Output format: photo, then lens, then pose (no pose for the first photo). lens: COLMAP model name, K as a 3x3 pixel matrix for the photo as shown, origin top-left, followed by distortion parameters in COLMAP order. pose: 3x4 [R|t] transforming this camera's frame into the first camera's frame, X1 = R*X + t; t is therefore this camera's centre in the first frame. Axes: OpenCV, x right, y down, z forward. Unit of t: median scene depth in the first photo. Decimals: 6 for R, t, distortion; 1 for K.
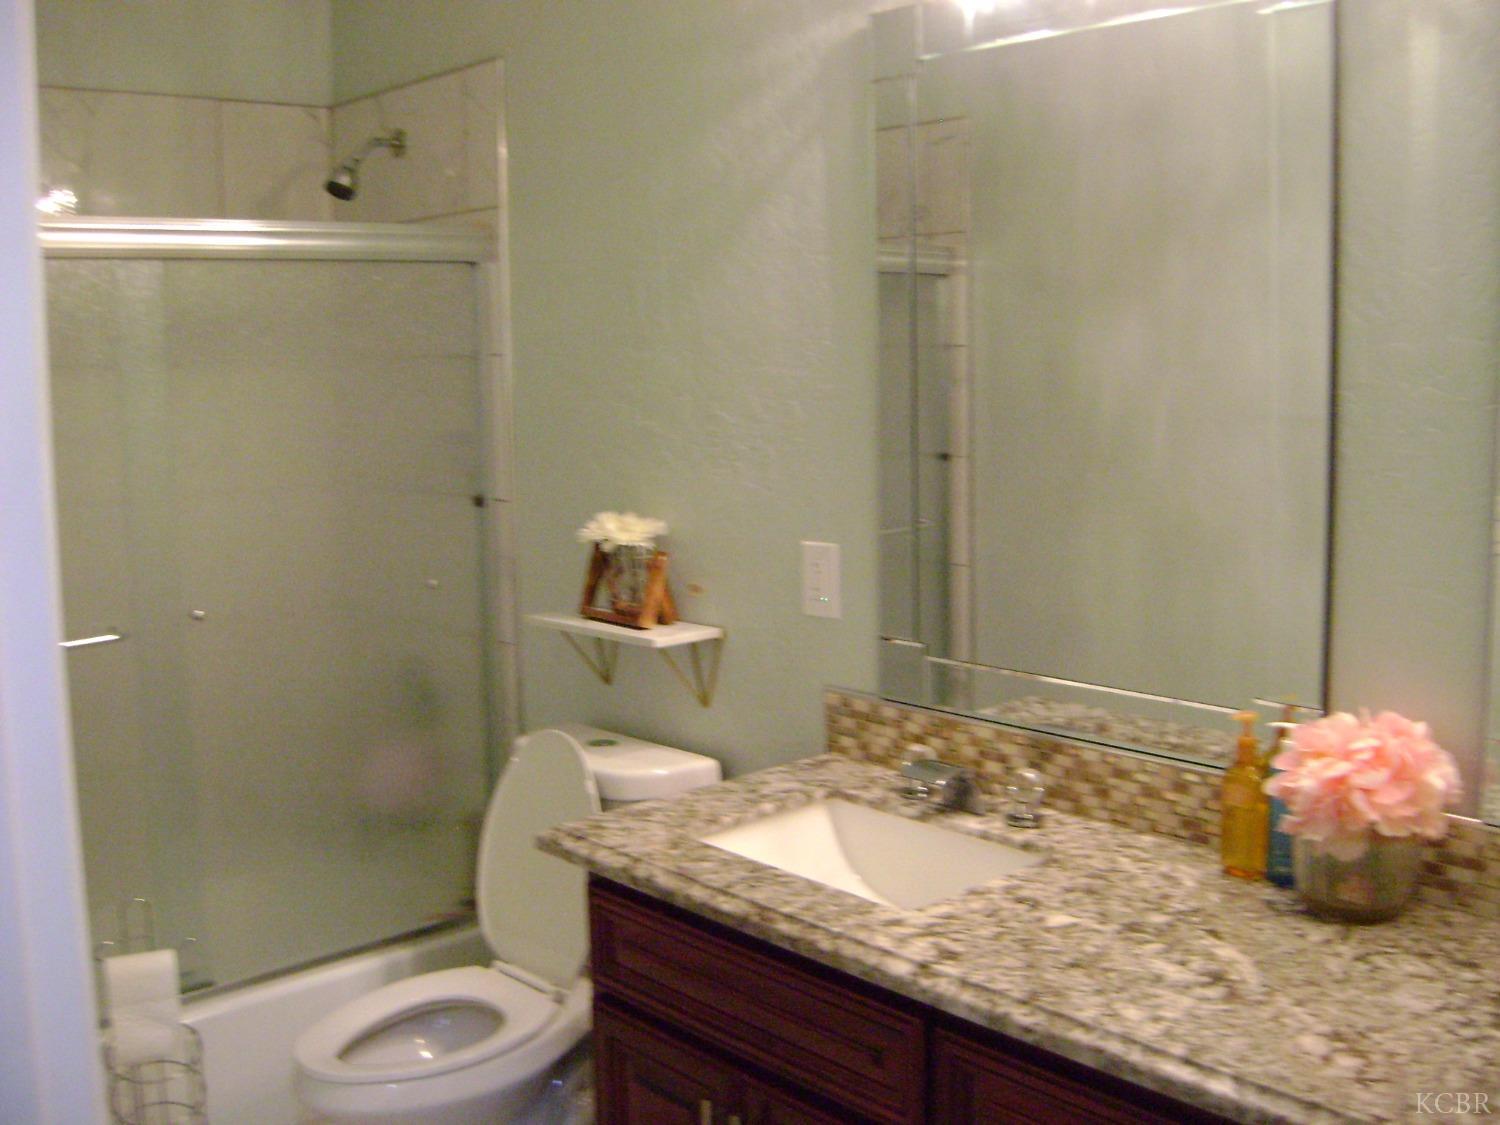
lens RADIAL K [[1522.8, 0, 750.3], [0, 1522.8, 587.3], [0, 0, 1]] dist [-0.302673, 0.365269]
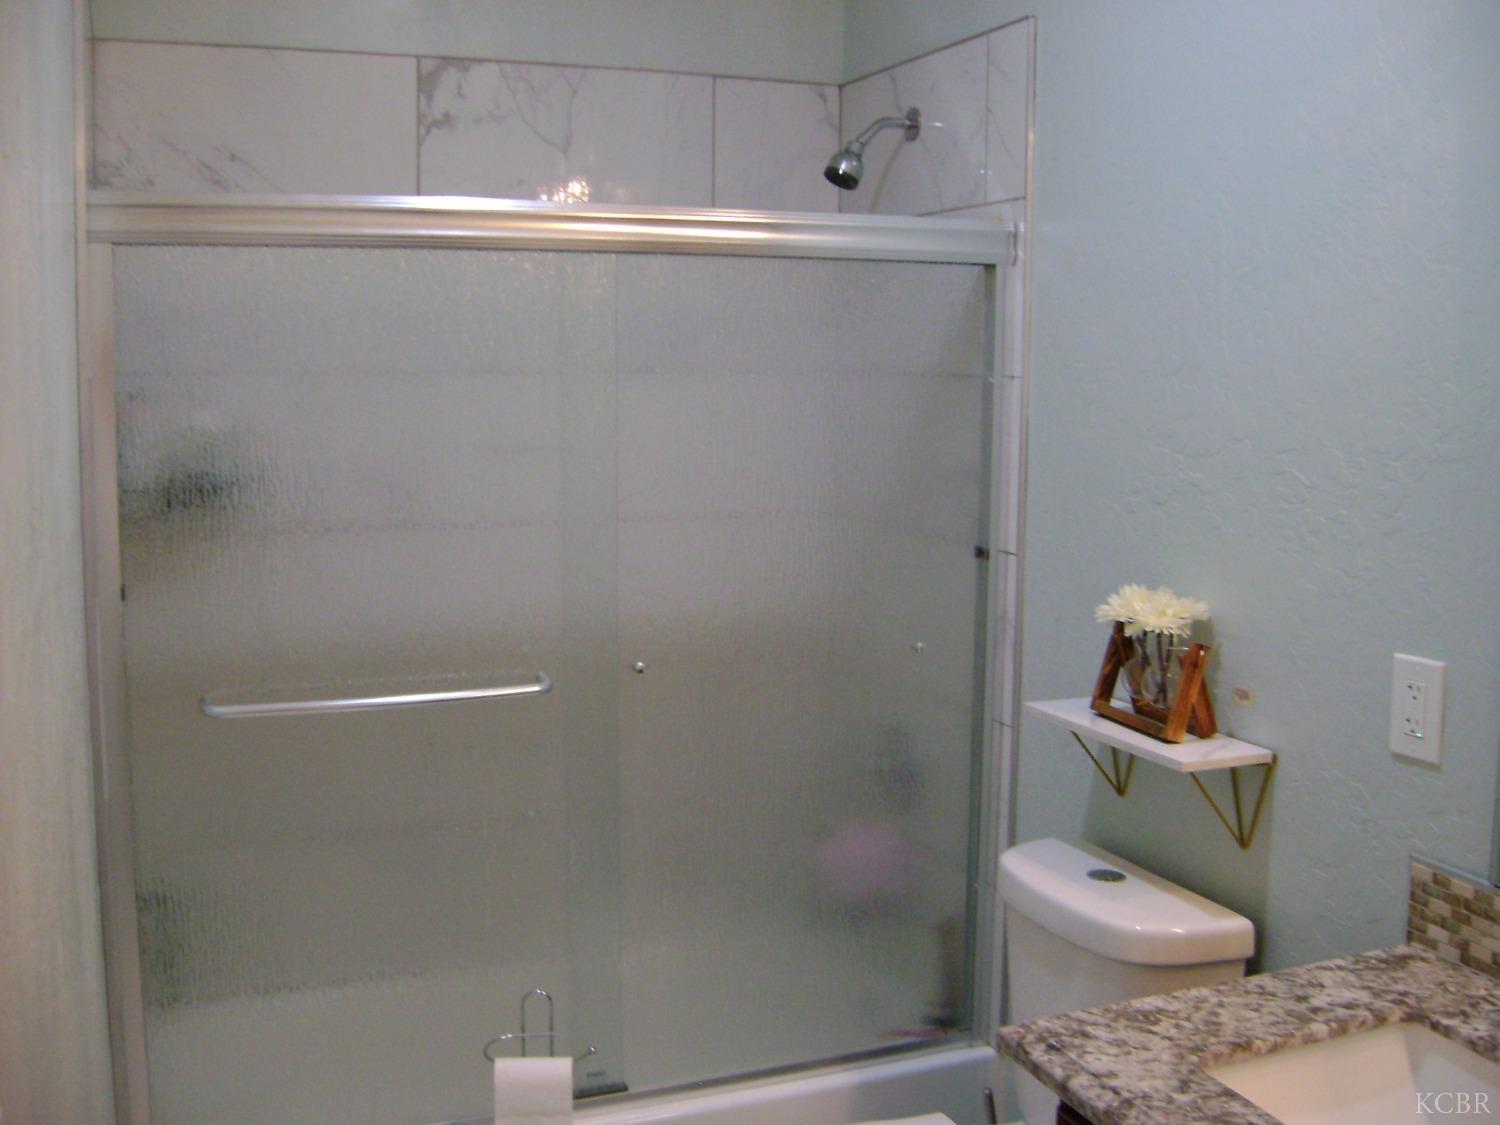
lens RADIAL K [[1557.5, 0, 750.0], [0, 1557.5, 562.5], [0, 0, 1]] dist [-0.114163, 0.020762]
pose [[0.939051, 0.061516, -0.338230, -0.010161], [-0.070040, 0.997459, -0.013043, -0.037790], [0.336568, 0.035938, 0.940973, 0.173223]]
